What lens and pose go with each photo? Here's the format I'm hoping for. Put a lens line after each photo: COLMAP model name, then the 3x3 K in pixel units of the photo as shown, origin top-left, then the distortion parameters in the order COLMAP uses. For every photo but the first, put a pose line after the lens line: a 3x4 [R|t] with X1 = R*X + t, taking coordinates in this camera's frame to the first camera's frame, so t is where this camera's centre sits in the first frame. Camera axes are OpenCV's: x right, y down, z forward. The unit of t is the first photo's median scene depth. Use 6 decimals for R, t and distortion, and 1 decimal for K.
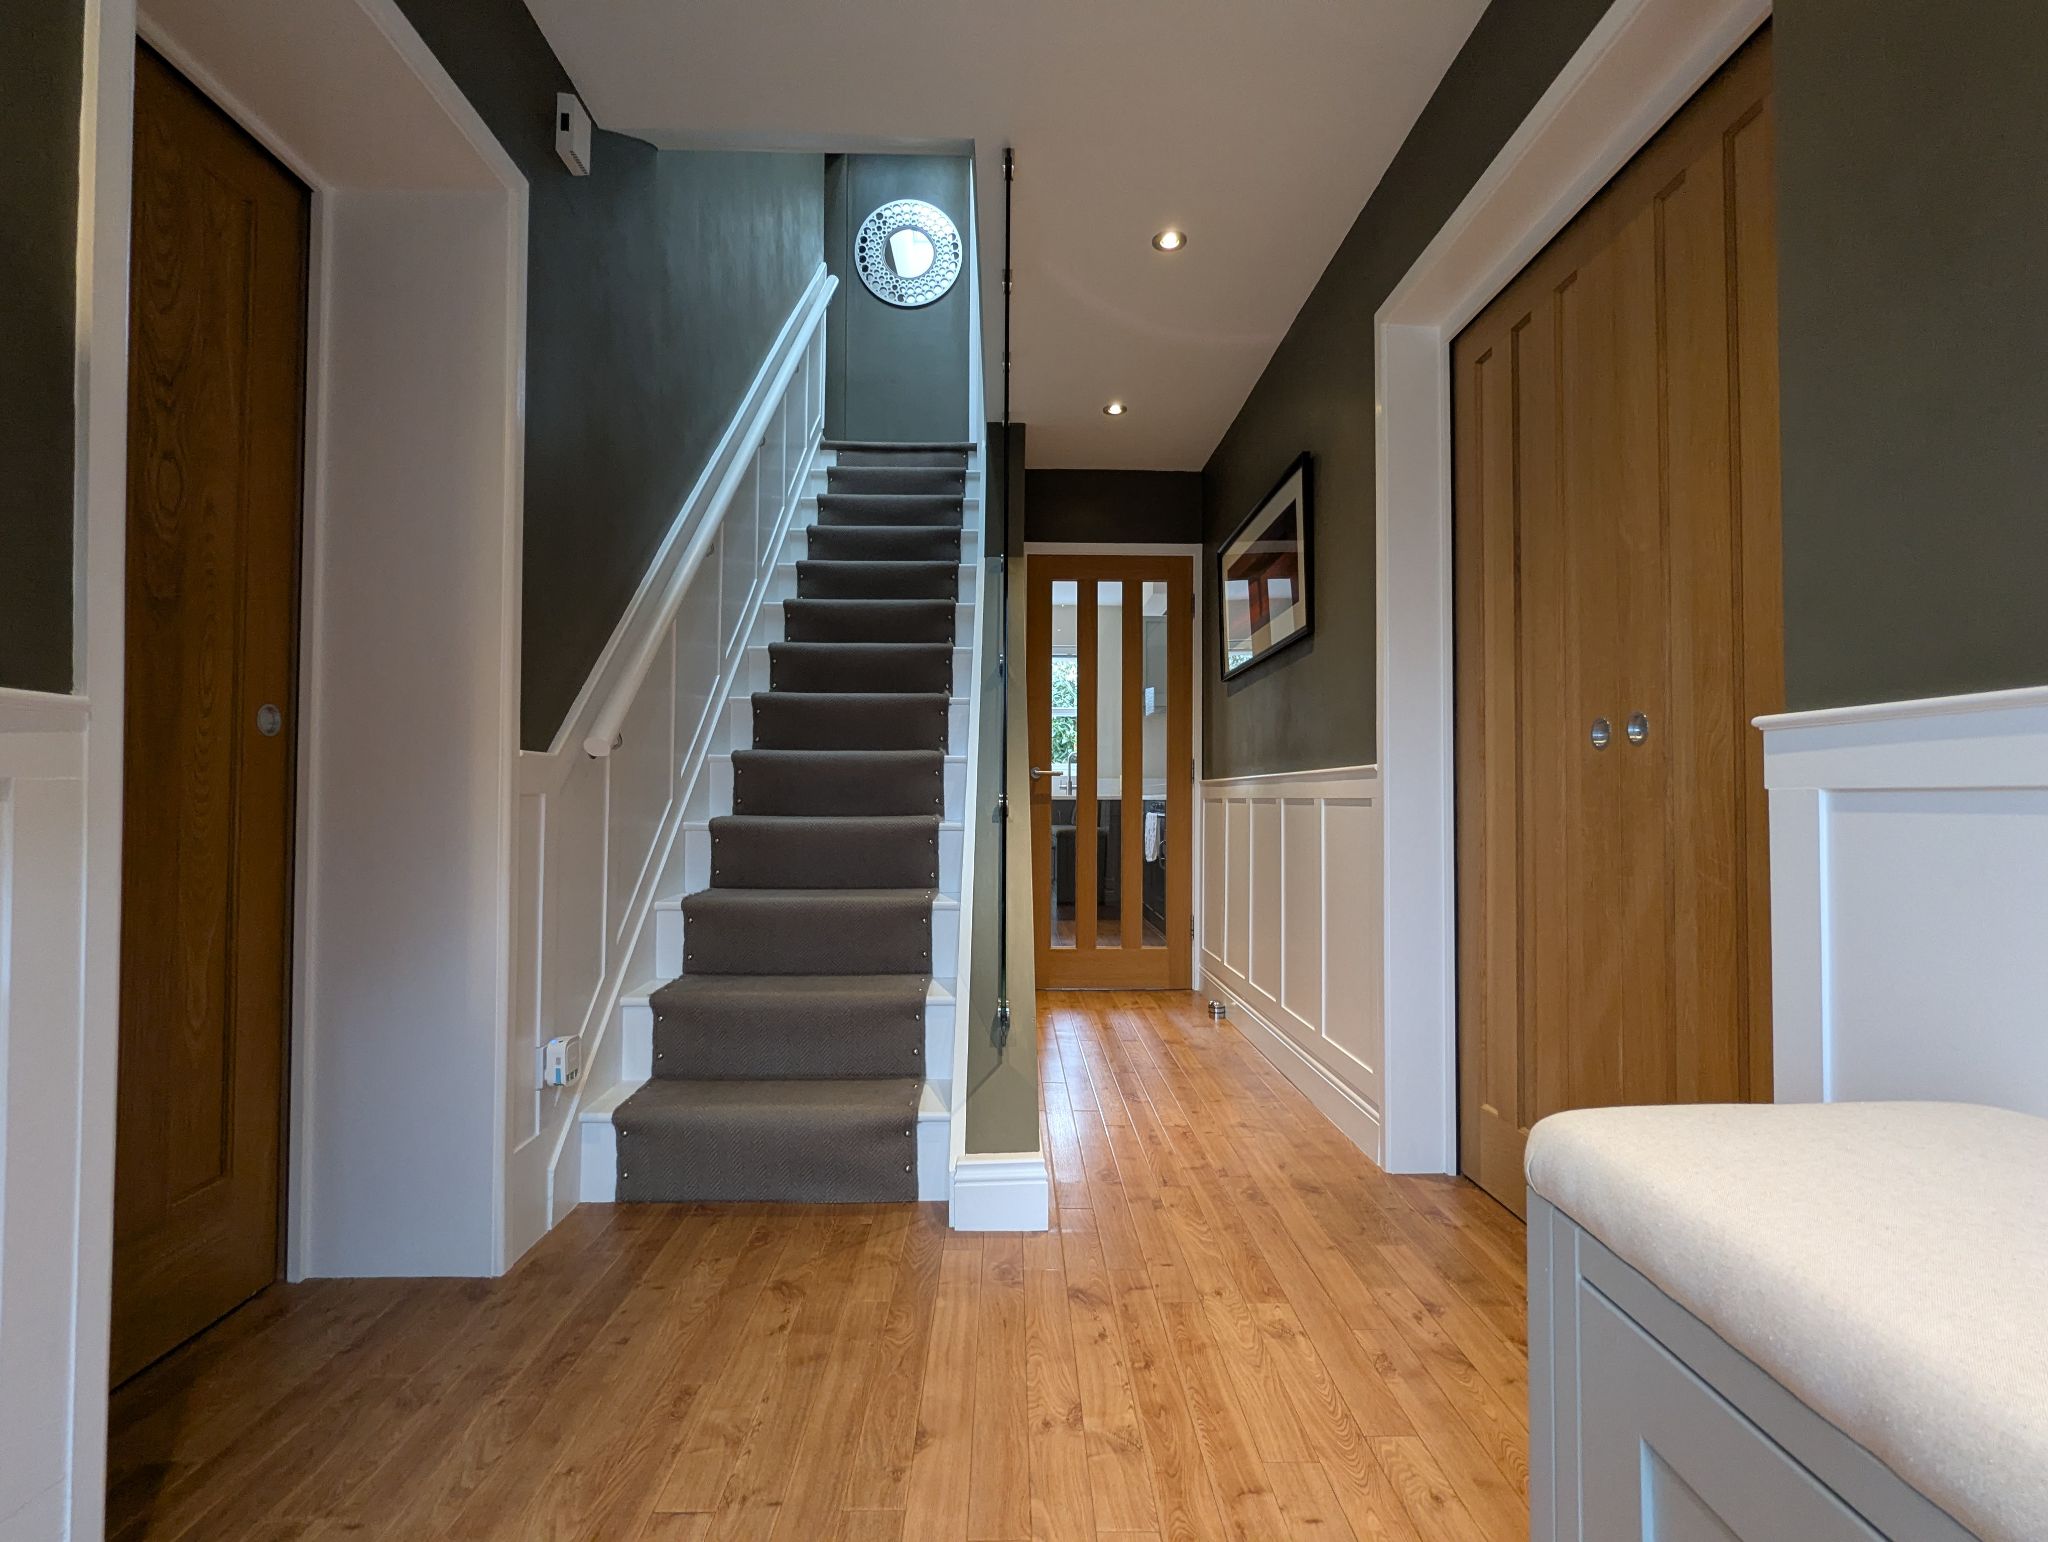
lens RADIAL K [[972.7, 0, 1024.2], [0, 972.7, 775.4], [0, 0, 1]] dist [0.000081, -0.000280]
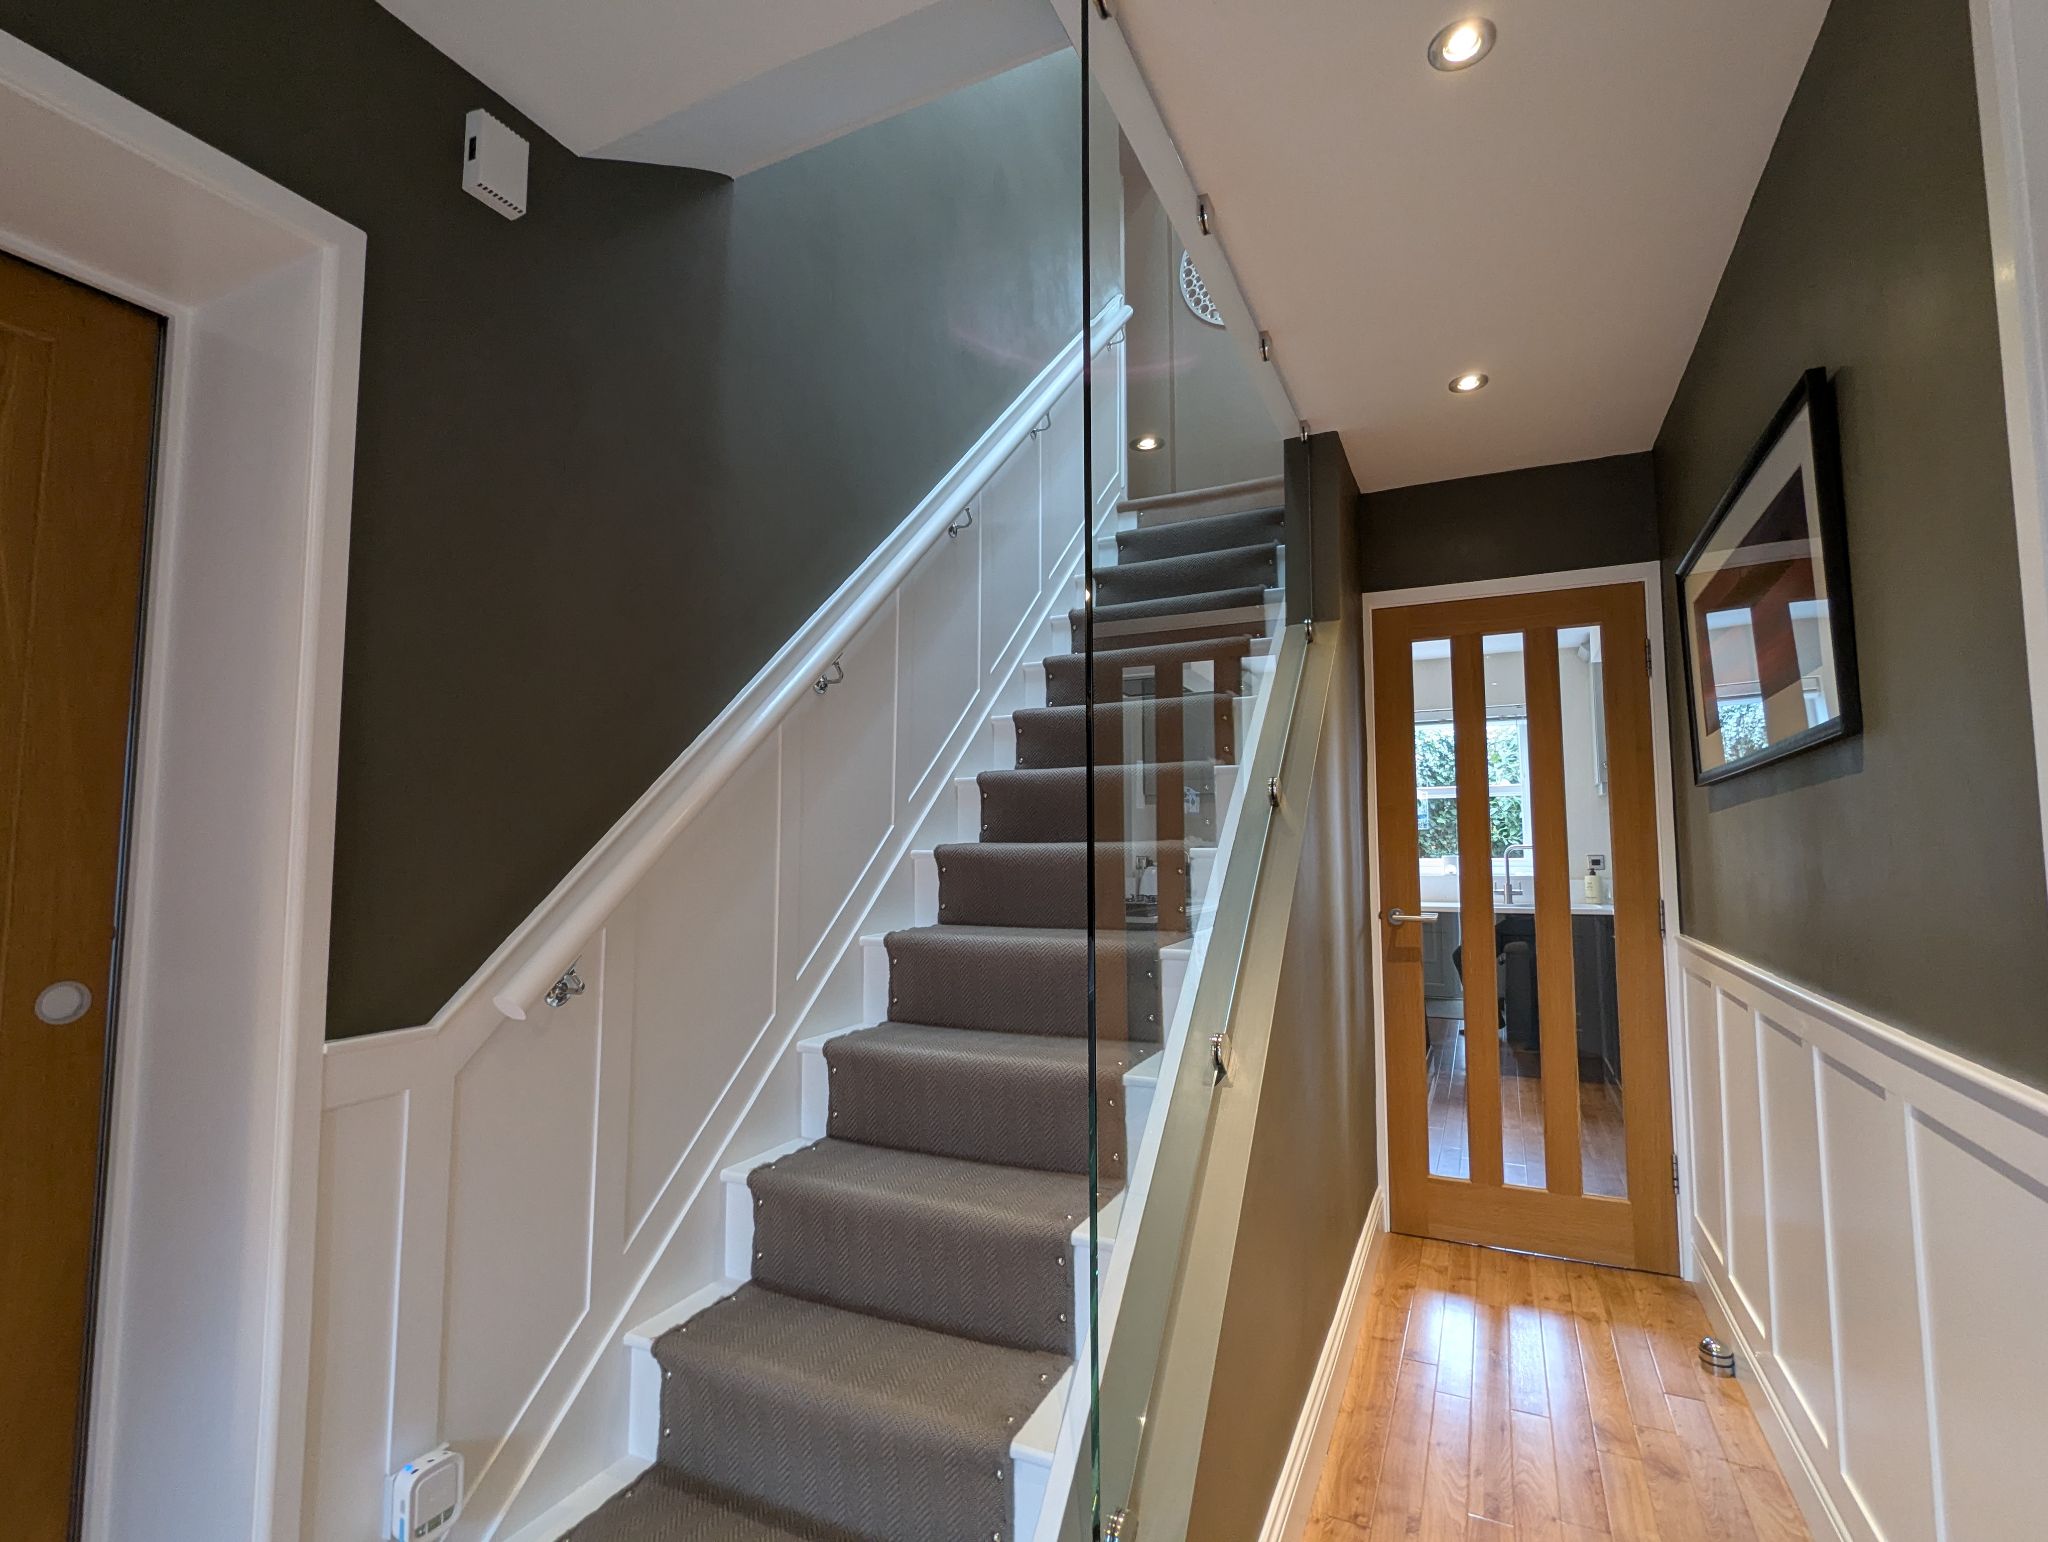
lens RADIAL K [[972.7, 0, 1024.2], [0, 972.7, 775.4], [0, 0, 1]] dist [0.000081, -0.000280]
pose [[0.891260, -0.042283, -0.451517, 0.099548], [0.017628, 0.998121, -0.058675, -0.071673], [0.453149, 0.044335, 0.890331, 0.265701]]
